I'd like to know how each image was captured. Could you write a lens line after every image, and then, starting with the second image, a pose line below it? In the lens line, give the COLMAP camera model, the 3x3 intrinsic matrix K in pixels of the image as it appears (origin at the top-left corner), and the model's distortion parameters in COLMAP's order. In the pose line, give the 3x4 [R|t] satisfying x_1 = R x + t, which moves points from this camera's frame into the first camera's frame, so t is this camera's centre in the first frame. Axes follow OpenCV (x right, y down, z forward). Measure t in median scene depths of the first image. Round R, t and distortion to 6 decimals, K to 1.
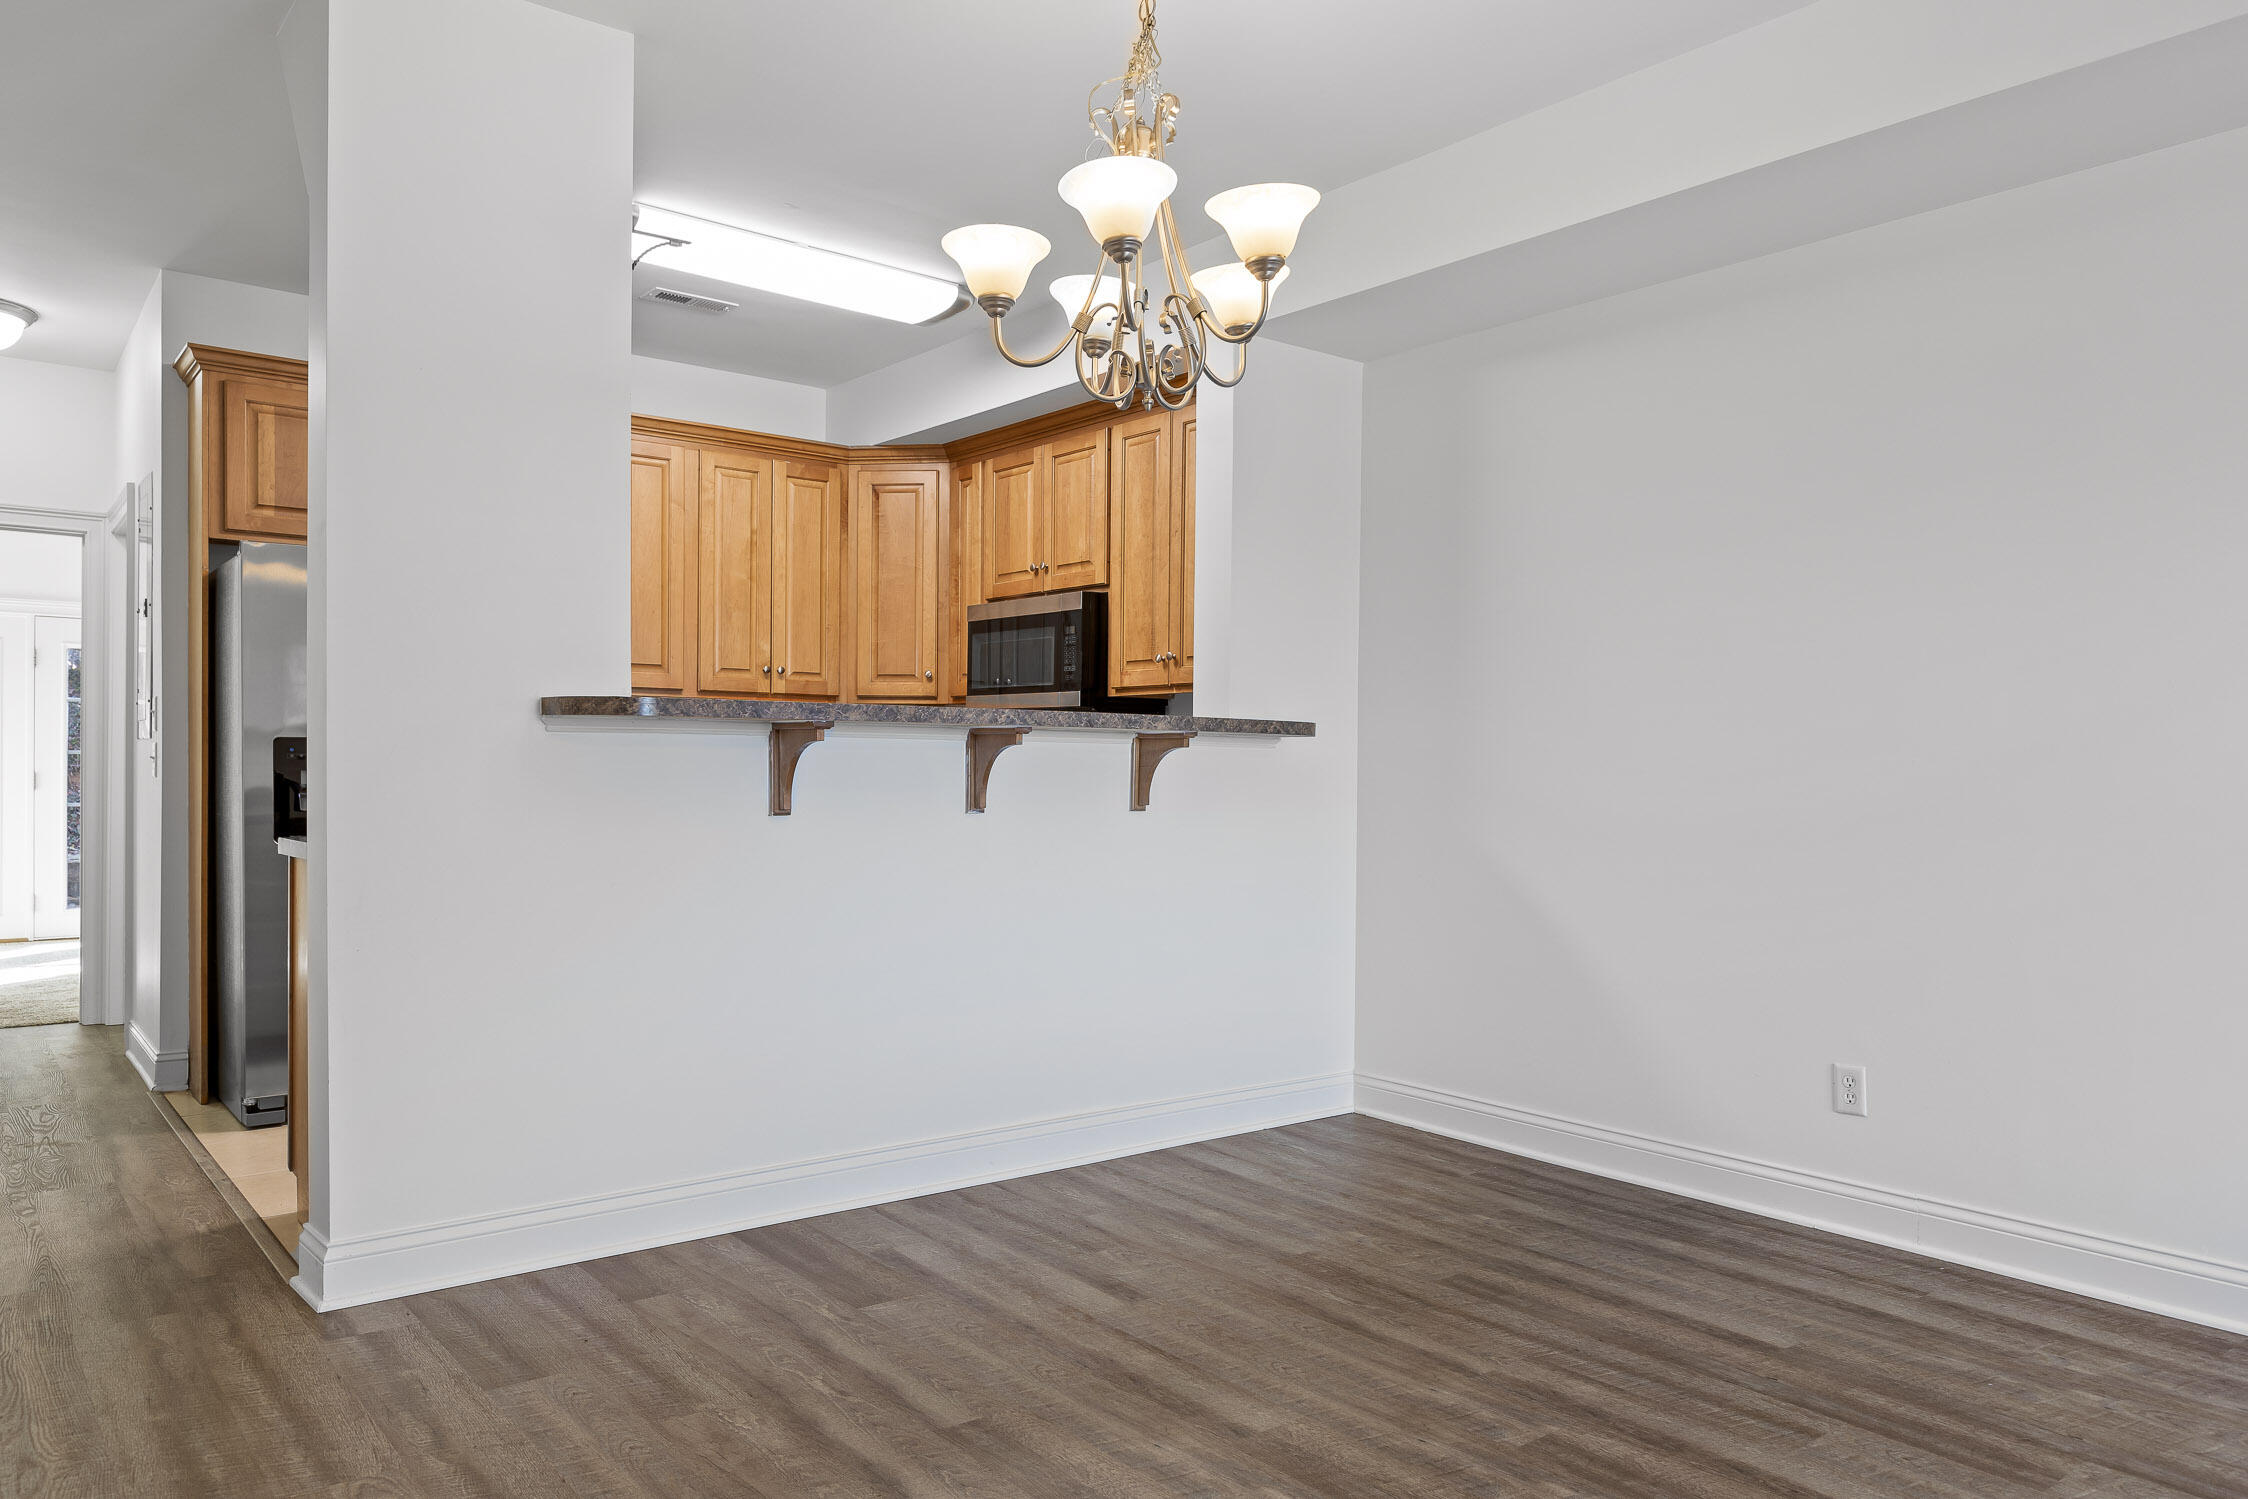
lens RADIAL K [[1528.5, 0, 1134.8], [0, 1528.5, 771.2], [0, 0, 1]] dist [0.002544, 0.001119]
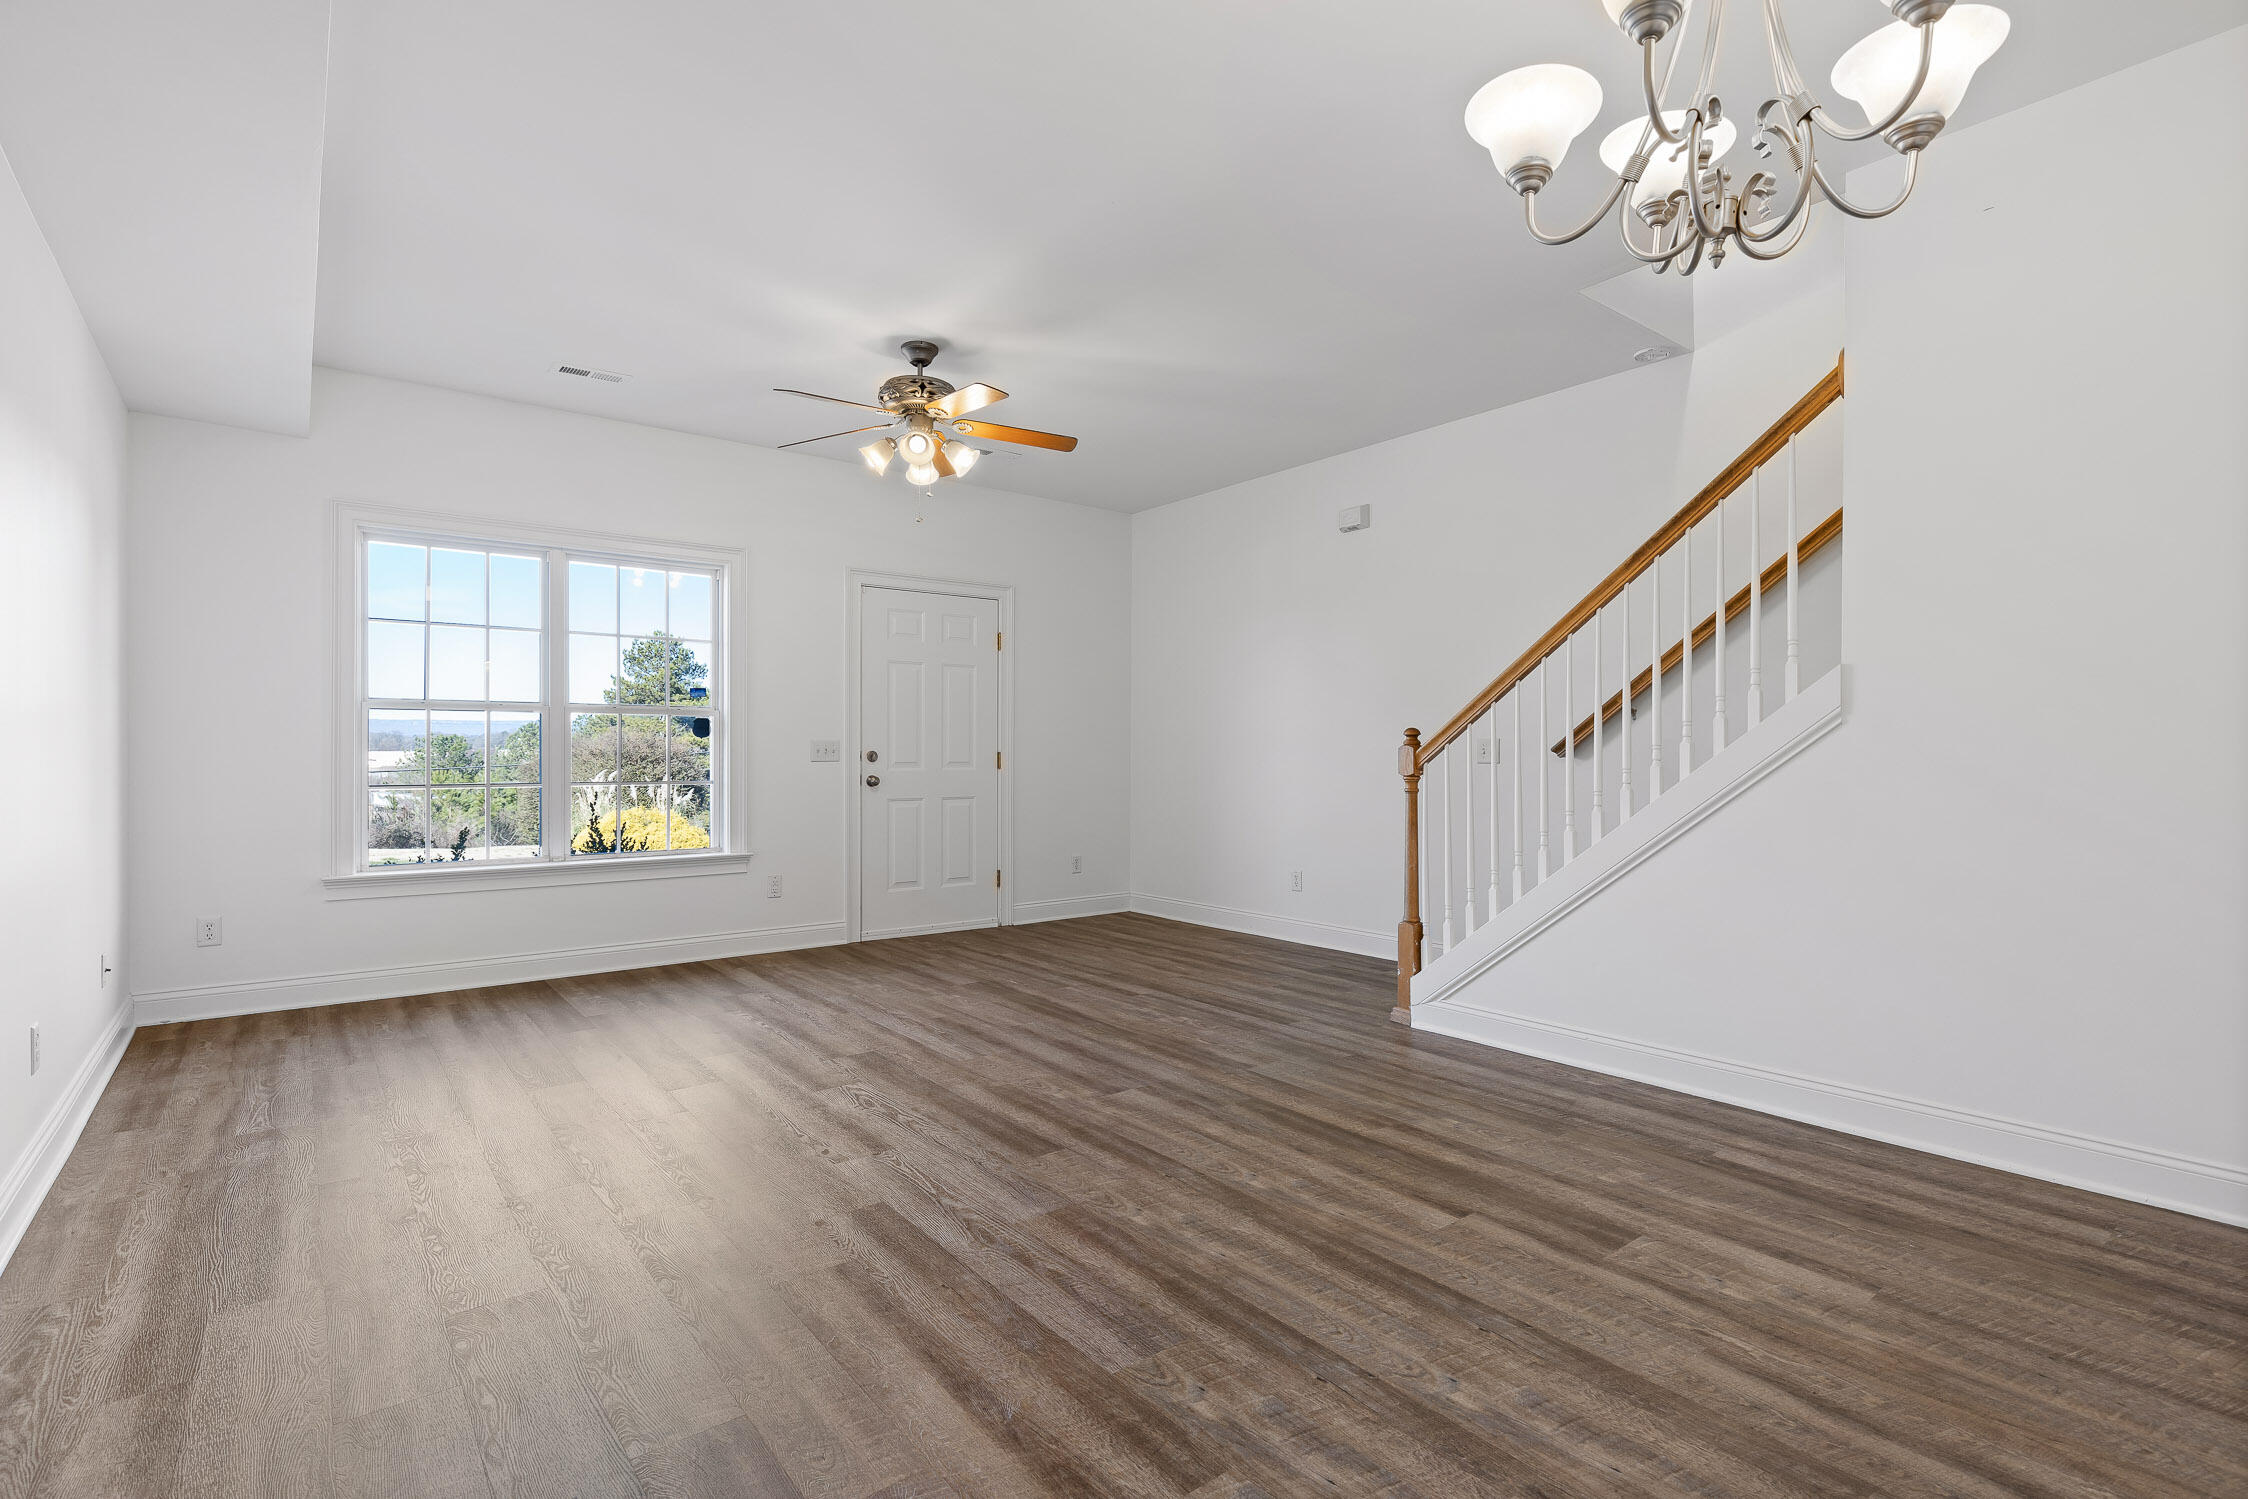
lens RADIAL K [[1056.0, 0, 1120.5], [0, 1056.0, 754.3], [0, 0, 1]] dist [-0.003385, -0.000115]
pose [[-0.999721, -0.009903, 0.021467, 0.152716], [-0.009844, 0.999948, 0.002819, 0.002006], [-0.021493, 0.002607, -0.999766, 0.818274]]
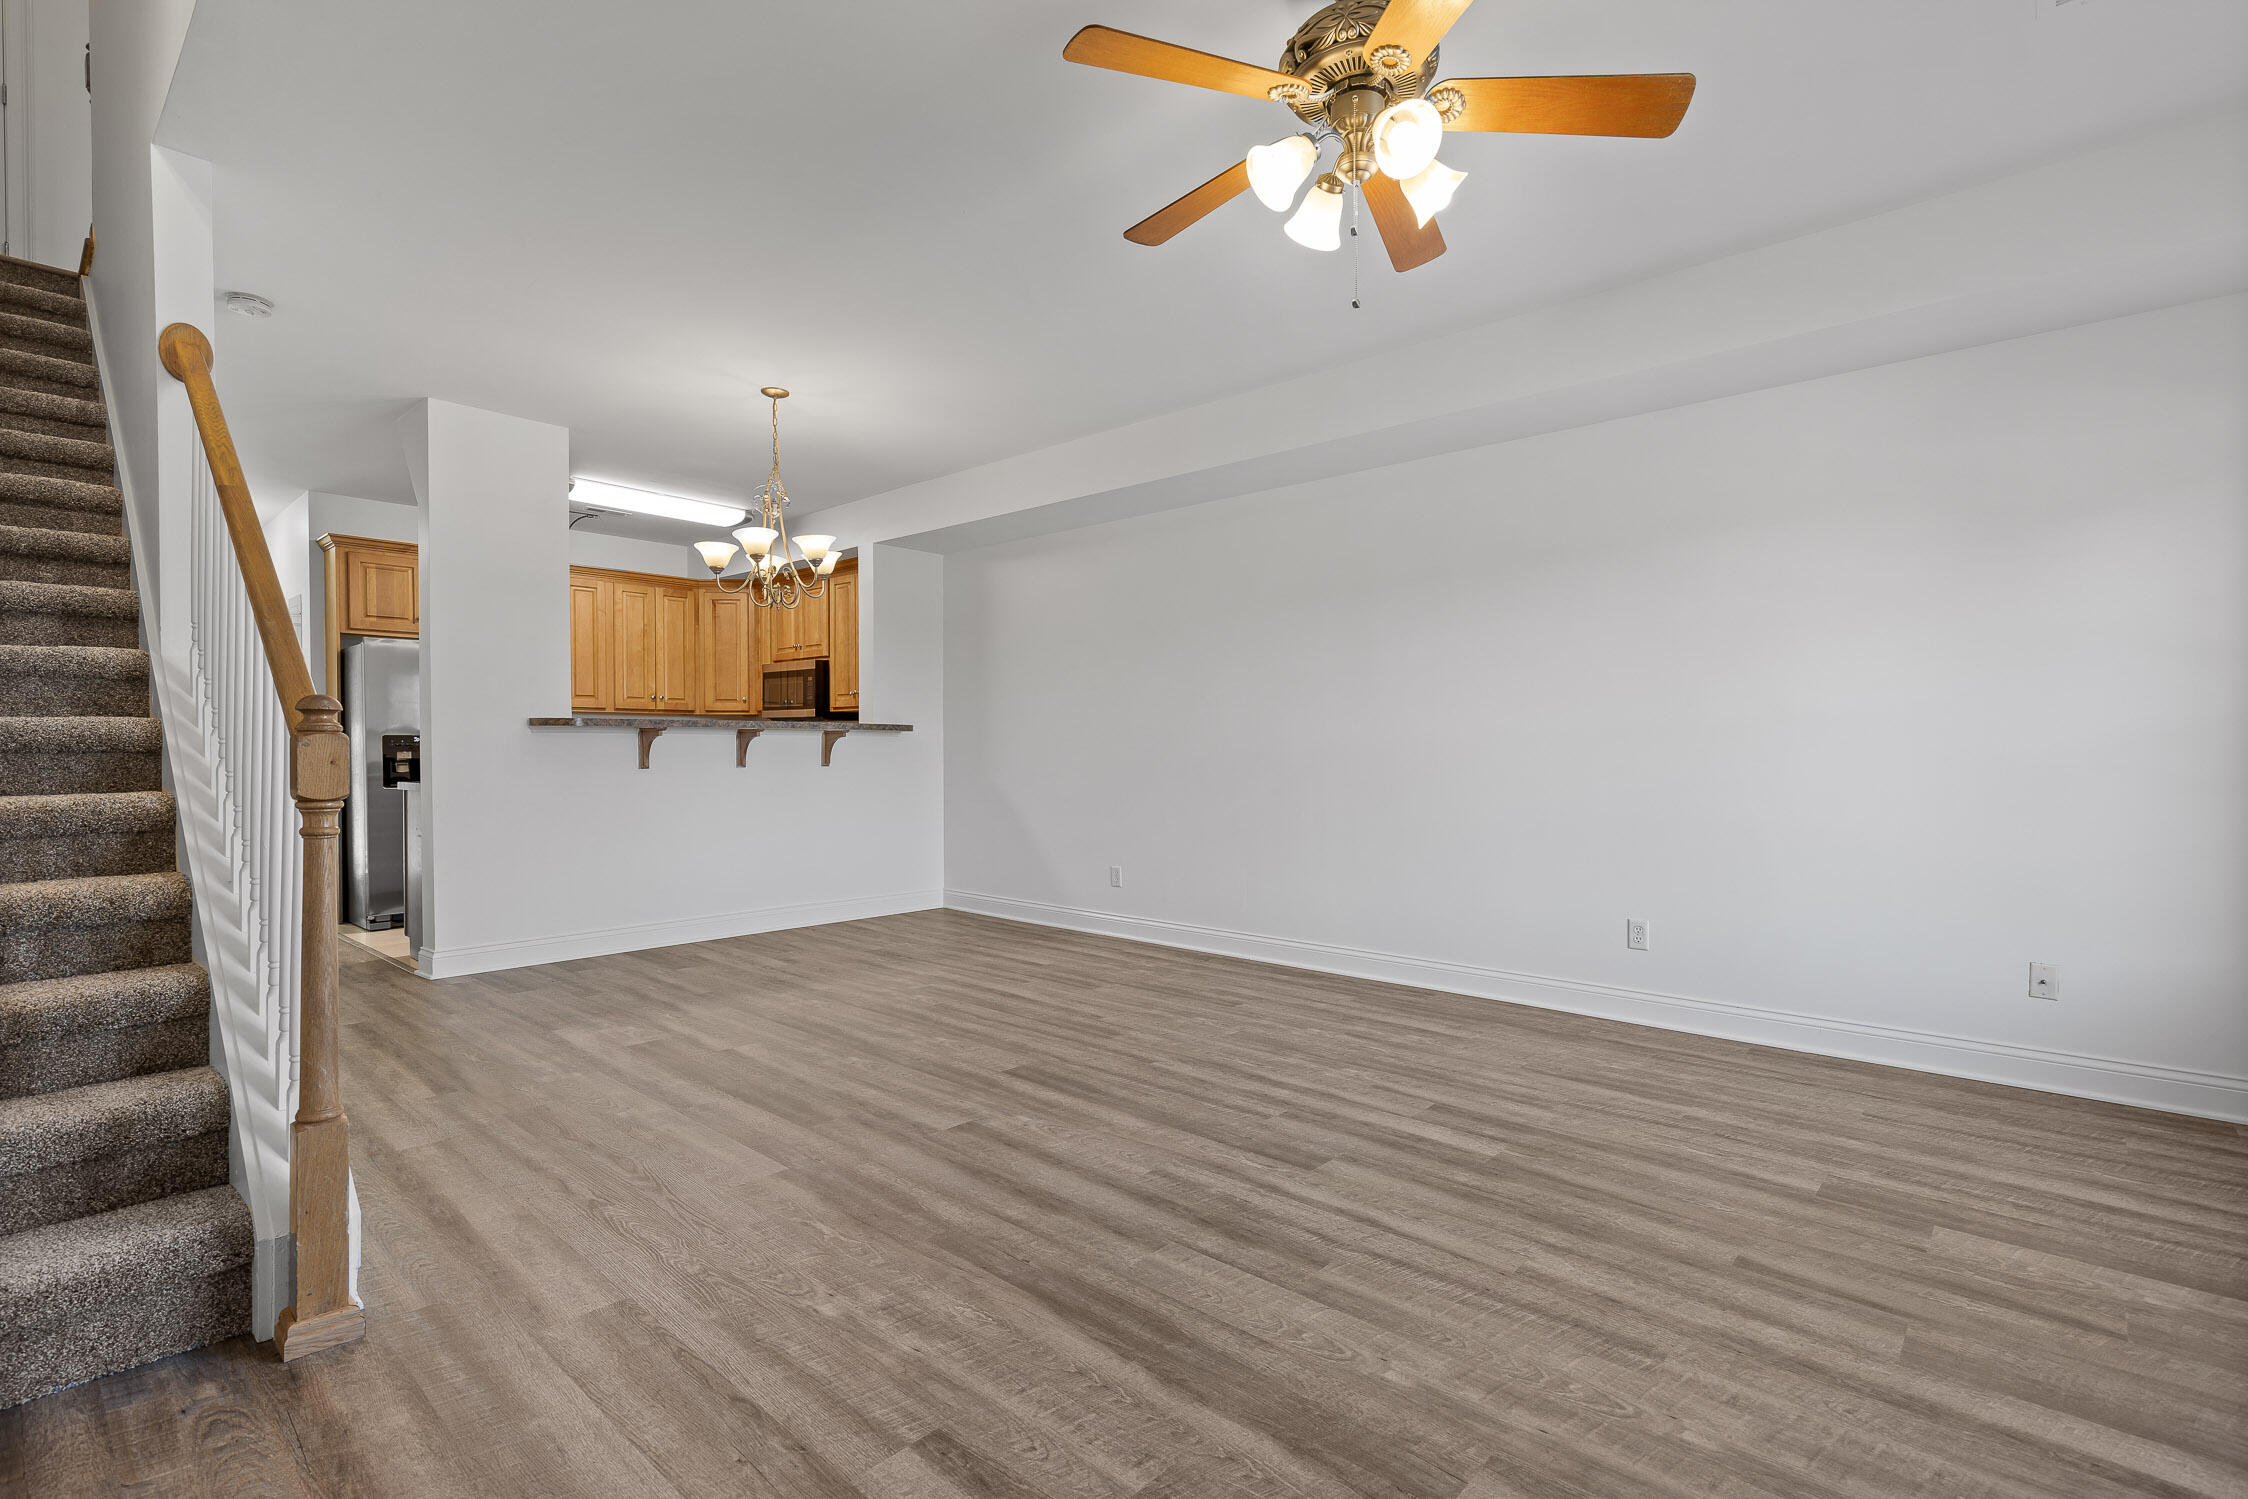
lens RADIAL K [[1037.0, 0, 1129.4], [0, 1037.0, 762.9], [0, 0, 1]] dist [0.011142, -0.000413]
pose [[0.987484, -0.010542, 0.157365, 0.171187], [0.008346, 0.999858, 0.014612, 0.002690], [-0.157496, -0.013116, 0.987432, -0.459913]]
